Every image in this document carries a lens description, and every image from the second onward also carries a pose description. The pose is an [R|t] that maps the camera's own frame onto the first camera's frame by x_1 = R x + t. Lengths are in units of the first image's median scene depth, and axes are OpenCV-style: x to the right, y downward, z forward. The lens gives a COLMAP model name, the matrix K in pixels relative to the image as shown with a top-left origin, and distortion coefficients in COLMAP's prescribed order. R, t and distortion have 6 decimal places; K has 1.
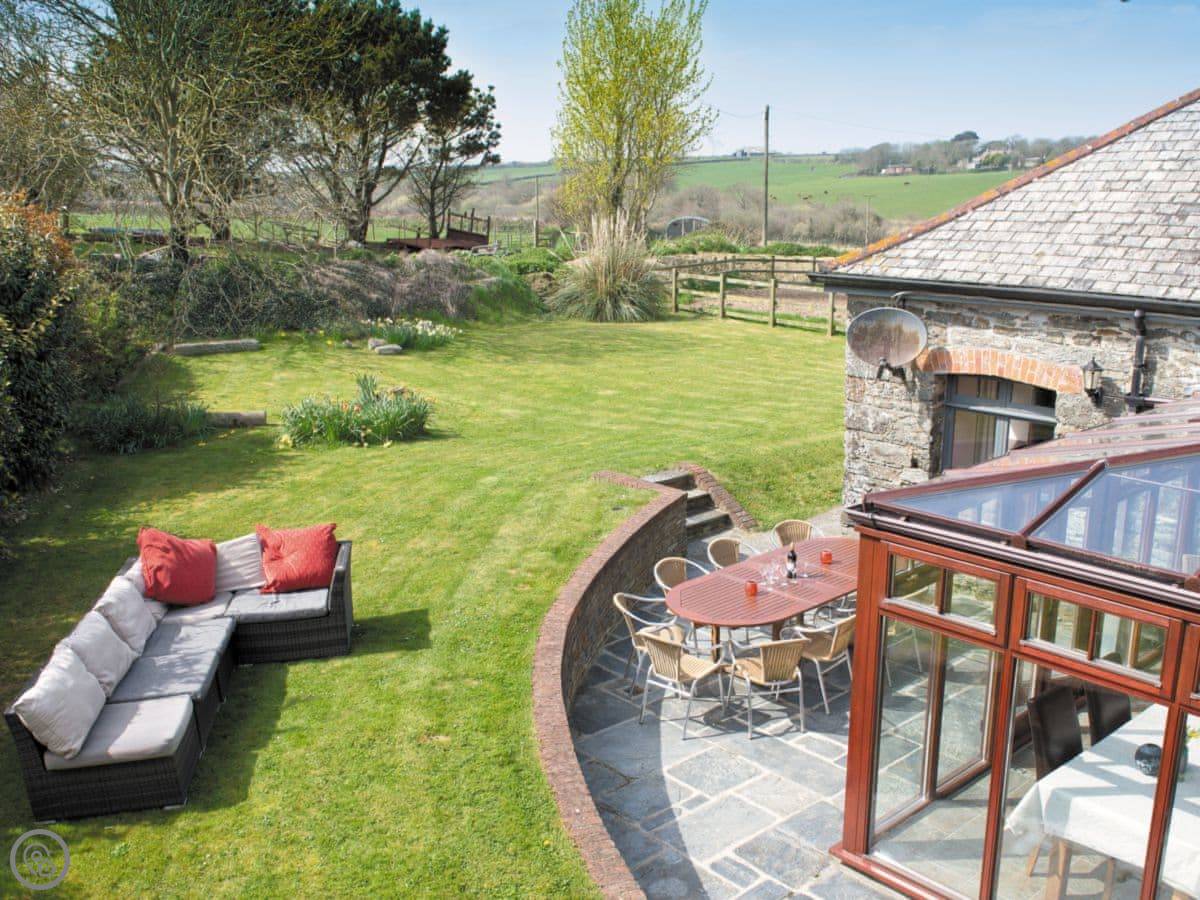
lens RADIAL K [[1094.4, 0, 600.0], [0, 1094.4, 450.0], [0, 0, 1]] dist [-0.029848, -0.013734]
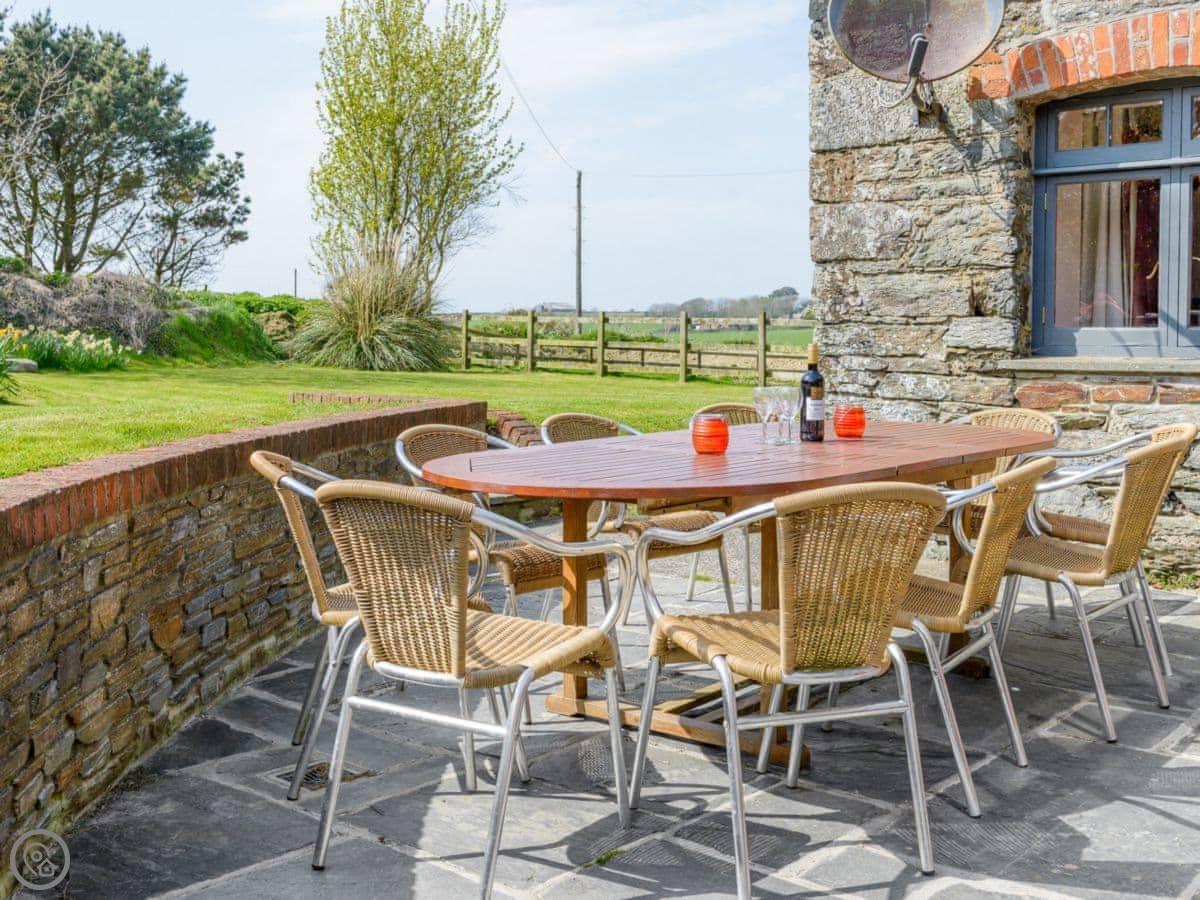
lens RADIAL K [[1147.7, 0, 540.2], [0, 1147.7, 446.5], [0, 0, 1]] dist [-0.011329, -0.008809]
pose [[0.991591, 0.011823, 0.128870, 0.015470], [0.014851, 0.978842, -0.204076, 0.060454], [-0.128556, 0.204274, 0.970436, 0.204555]]
